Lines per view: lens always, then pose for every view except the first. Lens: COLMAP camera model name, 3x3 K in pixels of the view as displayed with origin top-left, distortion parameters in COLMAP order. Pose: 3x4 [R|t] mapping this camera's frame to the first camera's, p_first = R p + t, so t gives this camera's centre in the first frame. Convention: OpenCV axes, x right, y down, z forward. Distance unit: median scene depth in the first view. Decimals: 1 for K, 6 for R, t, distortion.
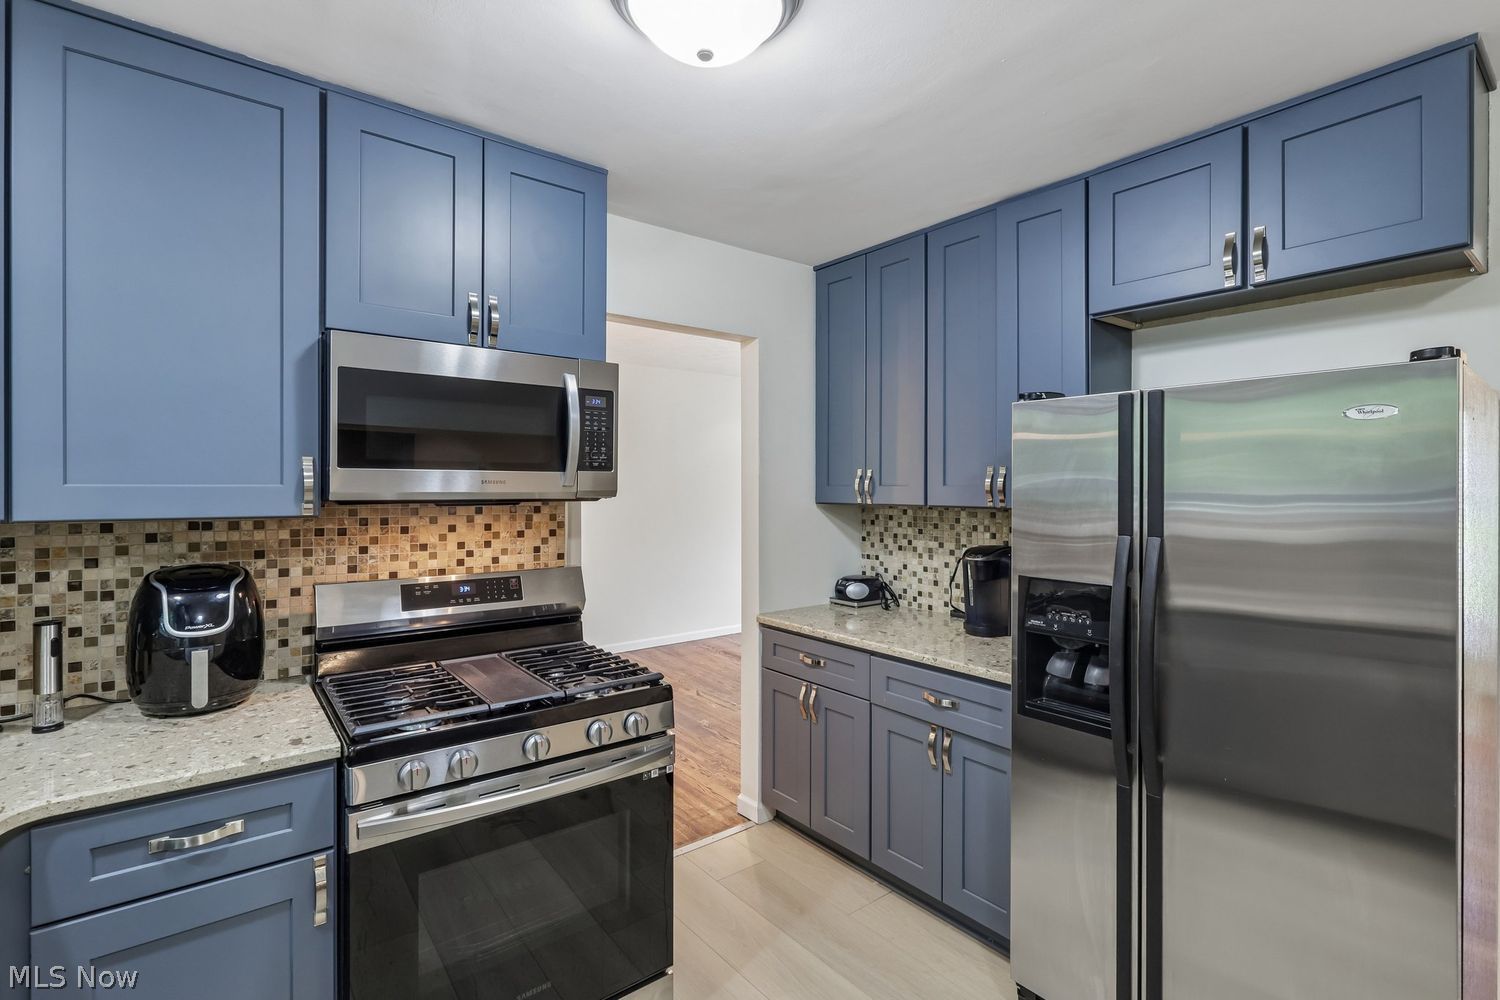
lens RADIAL K [[697.2, 0, 749.8], [0, 697.2, 492.7], [0, 0, 1]] dist [-0.001773, 0.000882]
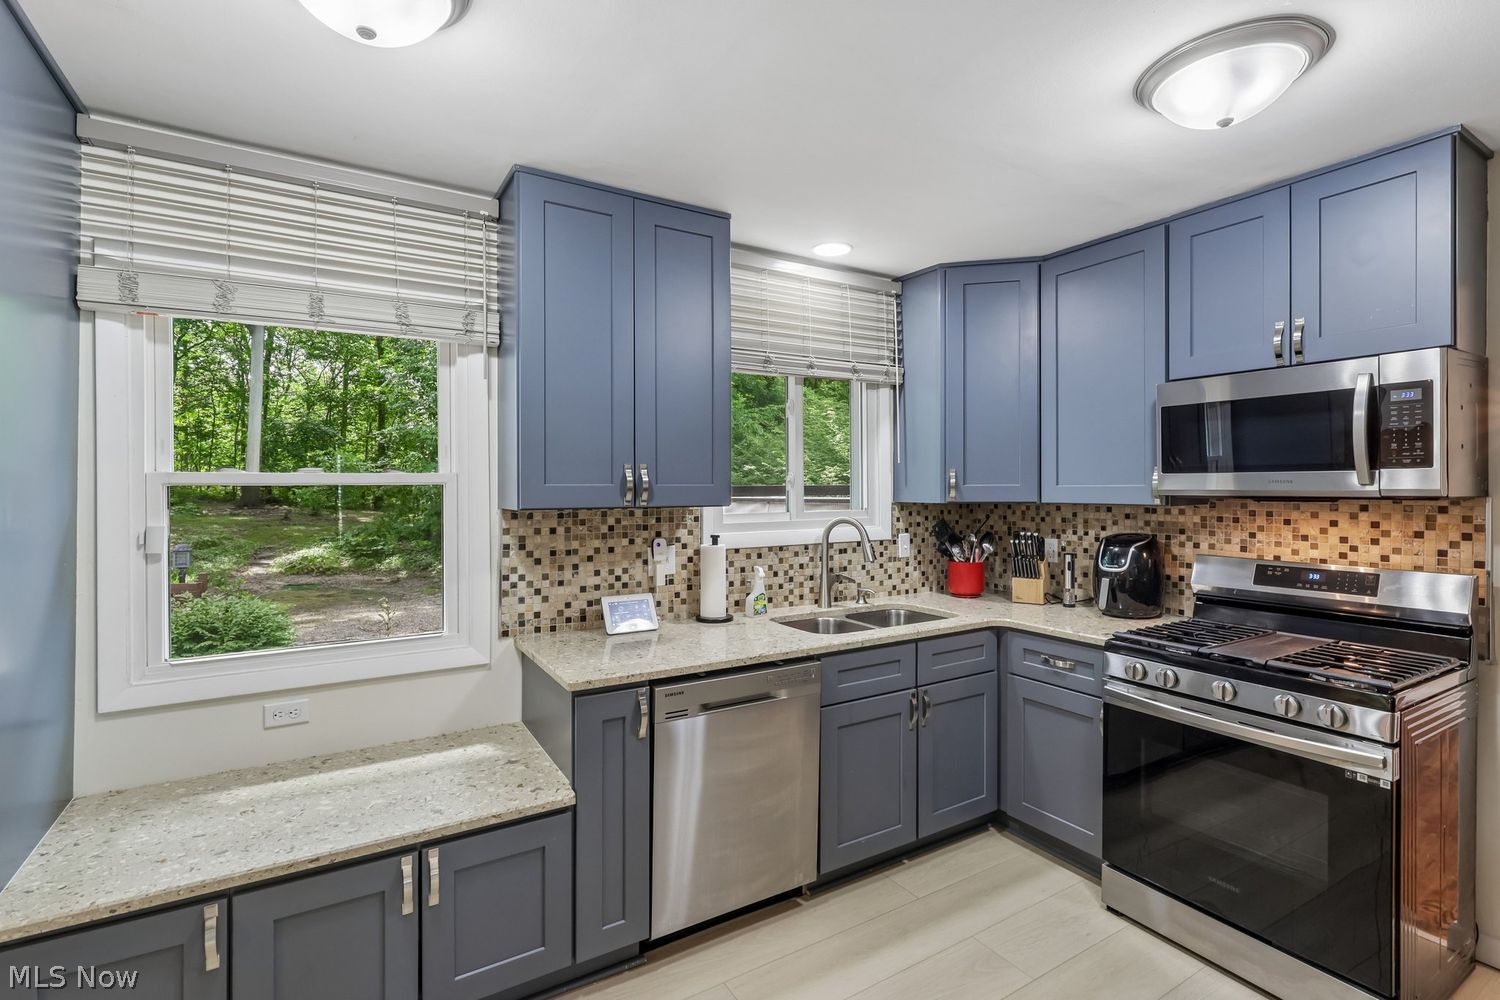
lens RADIAL K [[697.2, 0, 749.8], [0, 697.2, 492.7], [0, 0, 1]] dist [-0.001773, 0.000882]
pose [[-0.111677, 0.004930, -0.993732, 0.853984], [-0.005781, 0.999968, 0.005611, 0.002118], [0.993728, 0.006371, -0.111645, 0.232806]]
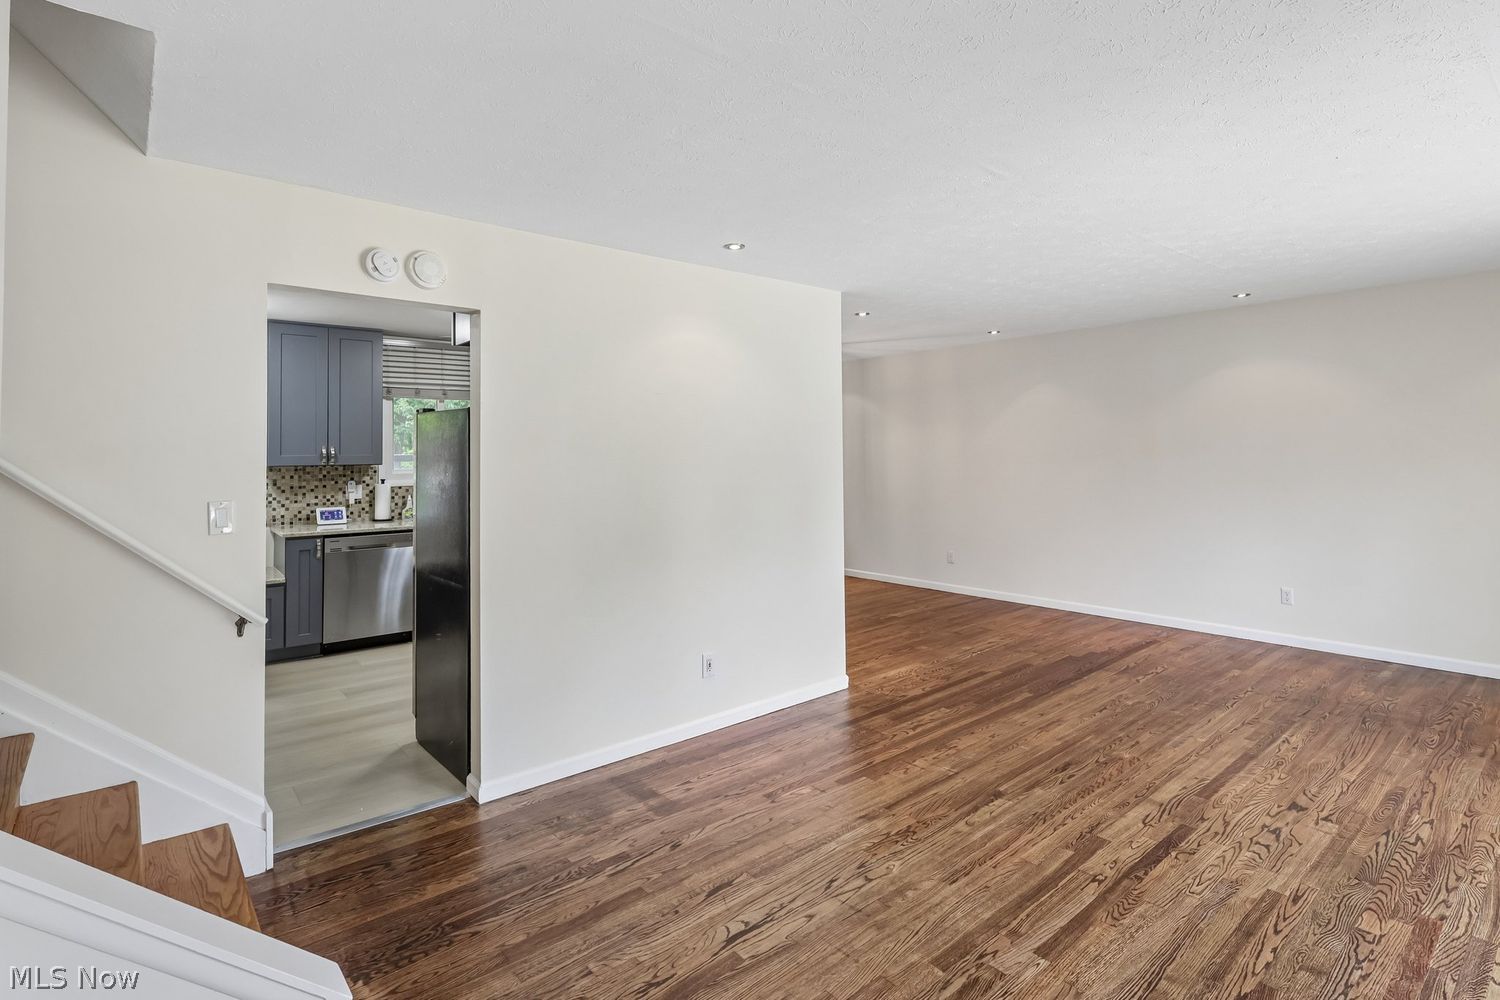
lens RADIAL K [[734.4, 0, 760.4], [0, 734.4, 435.7], [0, 0, 1]] dist [0.000279, 0.001661]
pose [[0.046415, -0.024255, -0.998628, 2.573288], [0.000182, 0.999705, -0.024272, -0.010461], [0.998922, 0.000945, 0.046406, 1.423256]]
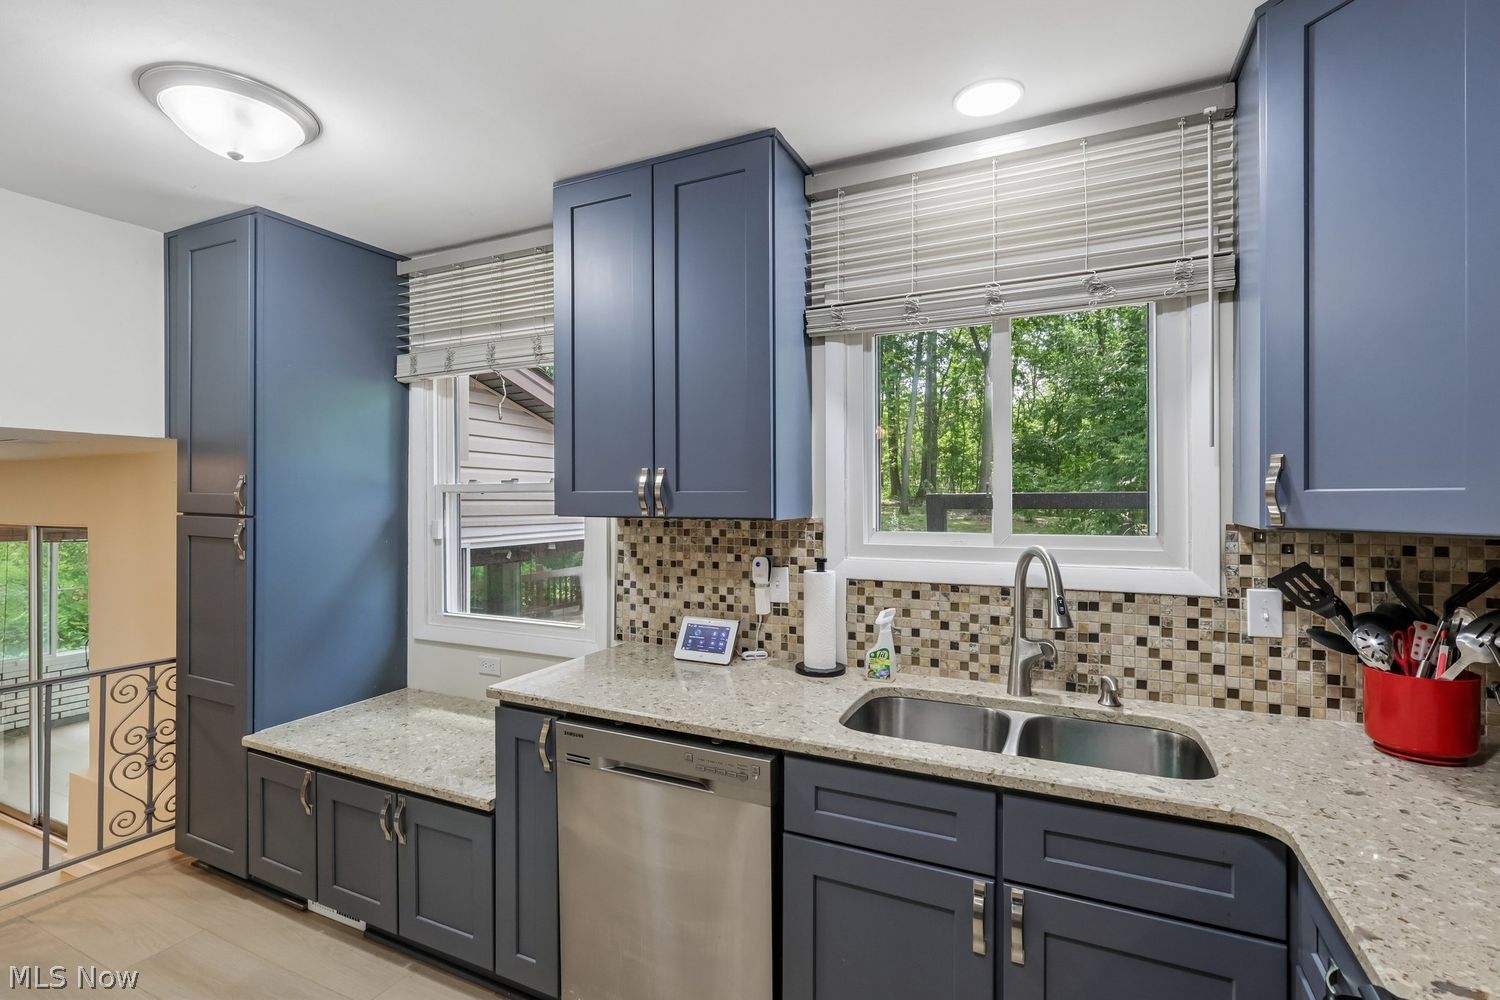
lens RADIAL K [[695.4, 0, 751.4], [0, 695.4, 501.7], [0, 0, 1]] dist [-0.004434, 0.000985]
pose [[-0.894942, -0.001324, -0.446181, 0.029776], [-0.006883, 0.999918, 0.010839, -0.000305], [0.446130, 0.012771, -0.894877, 0.899075]]
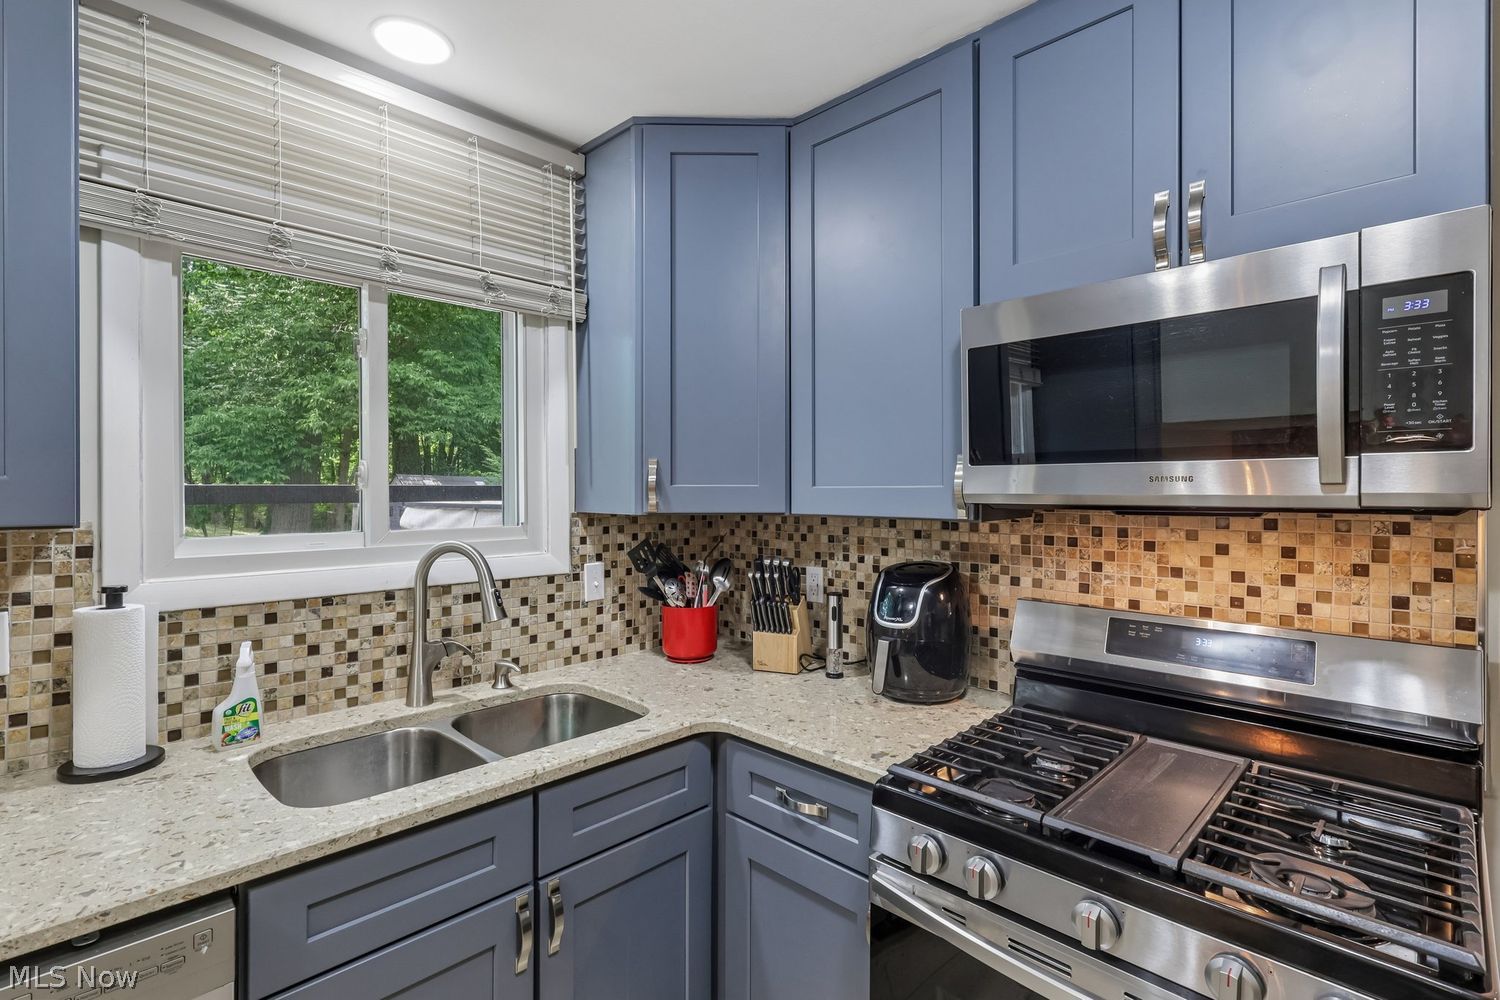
lens RADIAL K [[697.5, 0, 743.8], [0, 697.5, 491.5], [0, 0, 1]] dist [-0.000903, 0.000582]
pose [[0.131290, -0.003312, -0.991338, 0.197923], [-0.009748, 0.999942, -0.004632, 0.003384], [0.991296, 0.010272, 0.131251, 0.508373]]
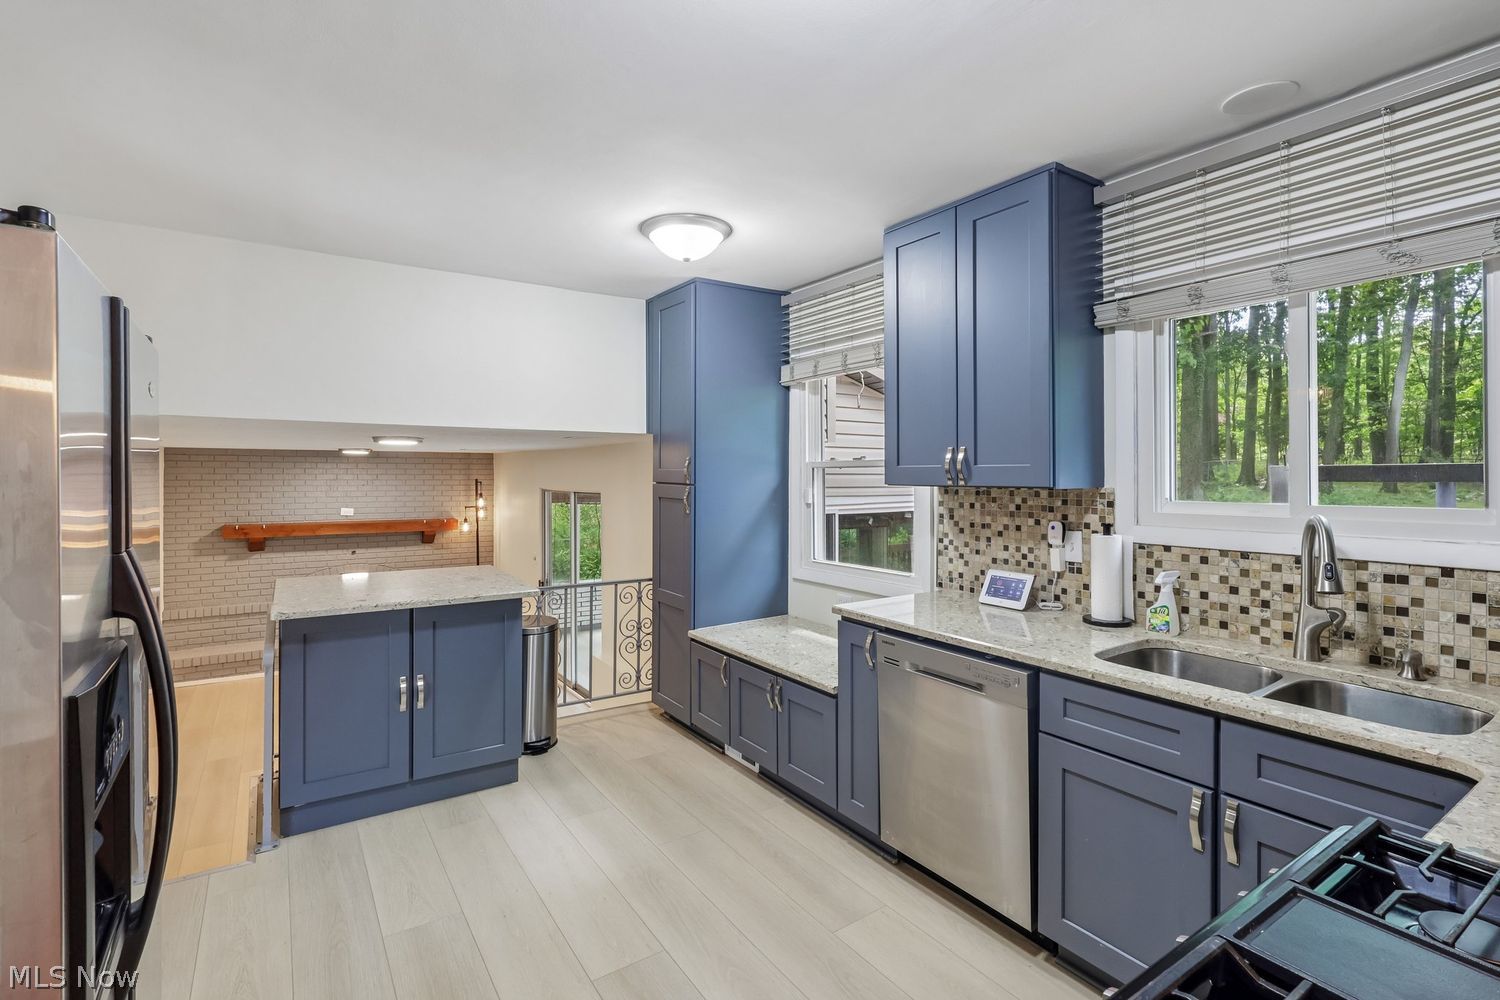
lens RADIAL K [[704.2, 0, 749.6], [0, 704.2, 476.0], [0, 0, 1]] dist [0.000632, 0.000465]
pose [[-0.997383, -0.001329, 0.072281, -0.009530], [-0.000472, 0.999929, 0.011872, 0.000652], [-0.072292, 0.011807, -0.997314, 1.253378]]
